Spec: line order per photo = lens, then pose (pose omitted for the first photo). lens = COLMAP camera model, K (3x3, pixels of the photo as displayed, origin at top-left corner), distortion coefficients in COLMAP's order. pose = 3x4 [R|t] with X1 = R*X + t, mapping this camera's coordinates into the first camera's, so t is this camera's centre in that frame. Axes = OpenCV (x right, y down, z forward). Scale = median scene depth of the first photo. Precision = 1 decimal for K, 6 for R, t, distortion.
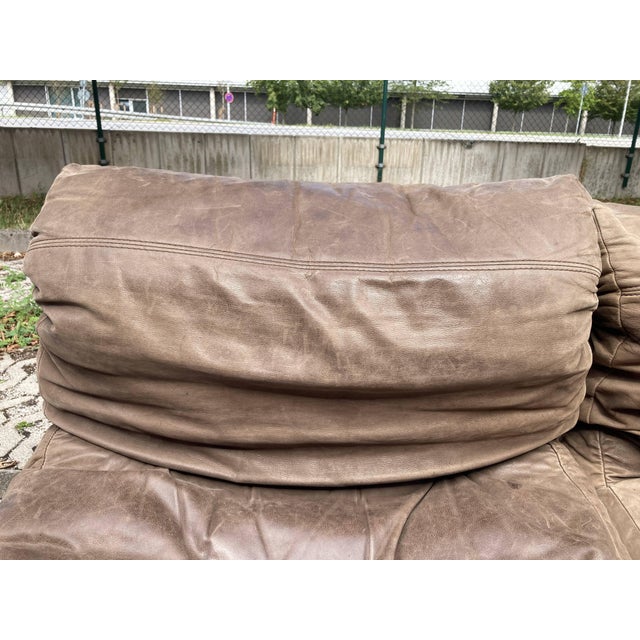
lens RADIAL K [[527.7, 0, 325.5], [0, 527.7, 320.3], [0, 0, 1]] dist [0.018693, -0.011452]
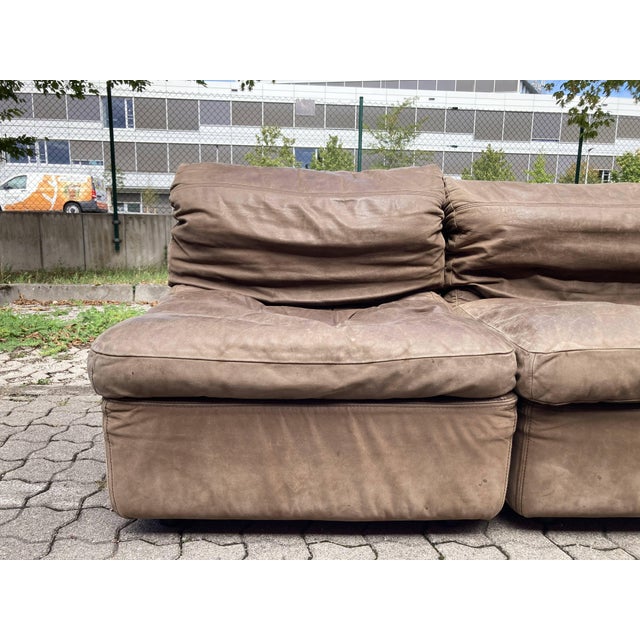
lens RADIAL K [[527.7, 0, 322.0], [0, 527.7, 314.8], [0, 0, 1]] dist [0.018693, -0.011452]
pose [[0.999609, -0.016204, 0.022800, -0.002324], [0.020155, 0.982460, -0.185382, 0.078198], [-0.019397, 0.185769, 0.982402, -0.103820]]
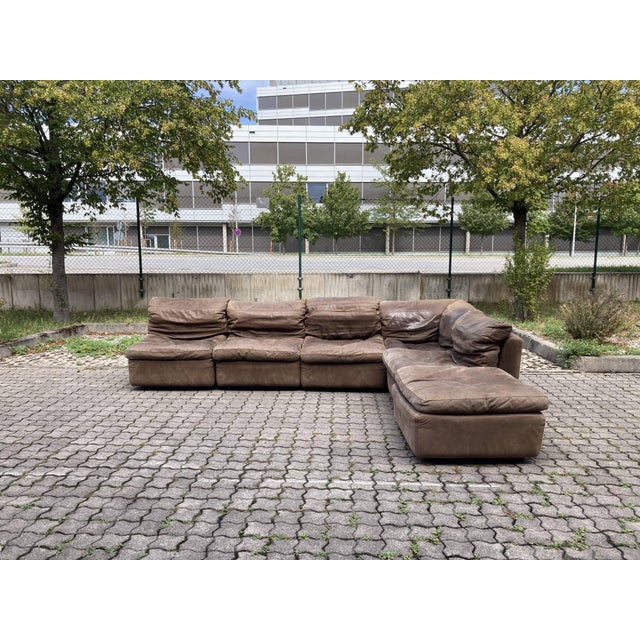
lens RADIAL K [[527.7, 0, 322.8], [0, 527.7, 315.1], [0, 0, 1]] dist [0.018693, -0.011452]
pose [[0.999292, -0.024216, -0.028795, 0.228019], [0.017209, 0.974773, -0.222534, 0.178644], [0.033457, 0.221881, 0.974500, -0.664322]]
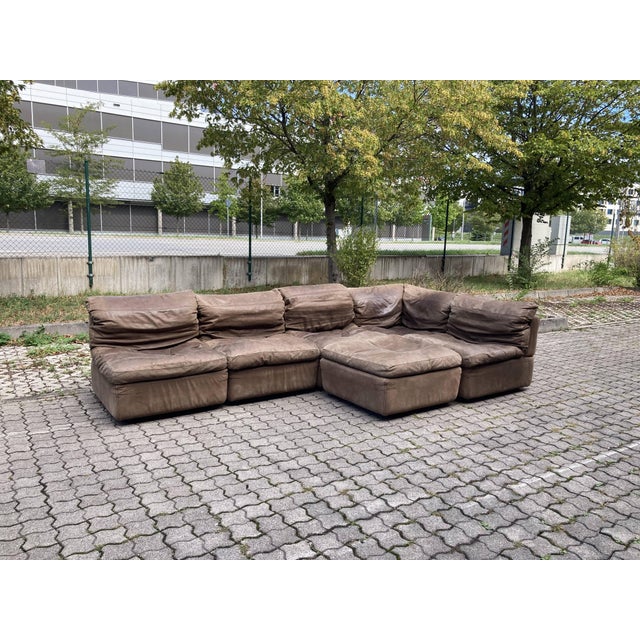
lens RADIAL K [[527.7, 0, 325.2], [0, 527.7, 312.1], [0, 0, 1]] dist [0.018693, -0.011452]
pose [[0.830760, -0.088055, 0.549622, -0.166596], [0.187704, 0.973890, -0.127690, 0.107234], [-0.524028, 0.209246, 0.825597, -0.496988]]
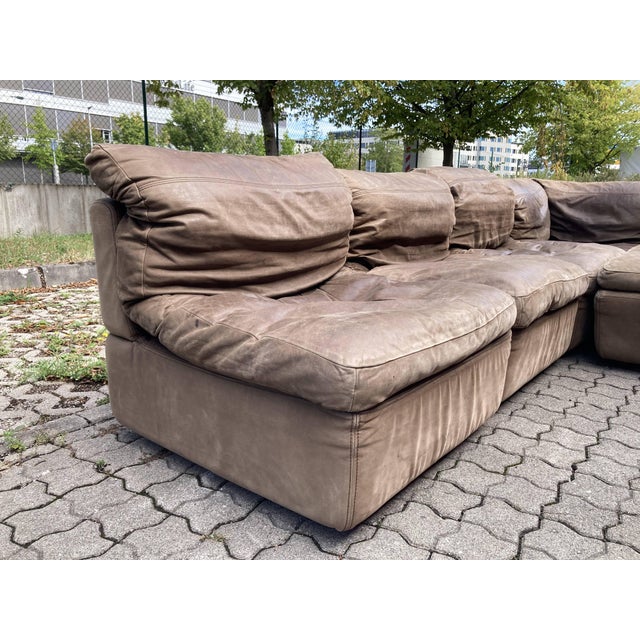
lens RADIAL K [[527.7, 0, 324.0], [0, 527.7, 289.6], [0, 0, 1]] dist [0.018693, -0.011452]
pose [[0.620101, -0.164012, 0.767186, -0.167307], [0.275562, 0.961128, -0.017258, 0.039672], [-0.734534, 0.222109, 0.641192, -0.048670]]
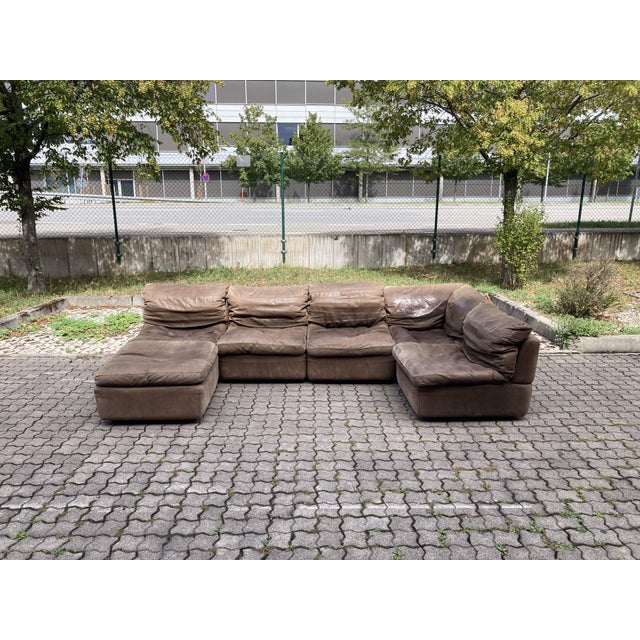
lens RADIAL K [[527.7, 0, 320.8], [0, 527.7, 318.9], [0, 0, 1]] dist [0.018693, -0.011452]
pose [[0.999114, -0.036029, 0.021767, 0.179251], [0.038167, 0.993477, -0.107457, 0.108110], [-0.017753, 0.108192, 0.993971, -0.654737]]
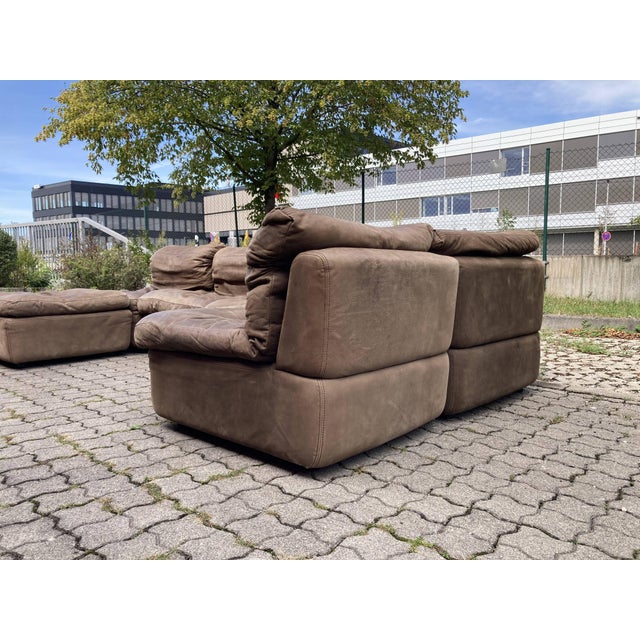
lens RADIAL K [[527.7, 0, 318.2], [0, 527.7, 313.5], [0, 0, 1]] dist [0.018693, -0.011452]
pose [[0.736563, 0.026850, -0.675836, 0.569619], [-0.206115, 0.960596, -0.186473, 0.140097], [0.644199, 0.276649, 0.713073, -0.227104]]
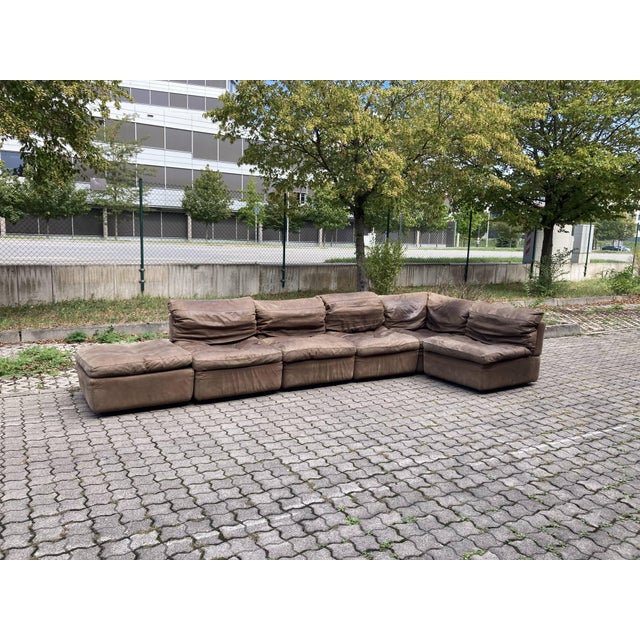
lens RADIAL K [[527.7, 0, 323.2], [0, 527.7, 311.2], [0, 0, 1]] dist [0.018693, -0.011452]
pose [[0.856273, -0.073585, 0.511254, -0.252025], [0.171545, 0.974132, -0.147105, 0.121606], [-0.487204, 0.213665, 0.846746, -0.589590]]
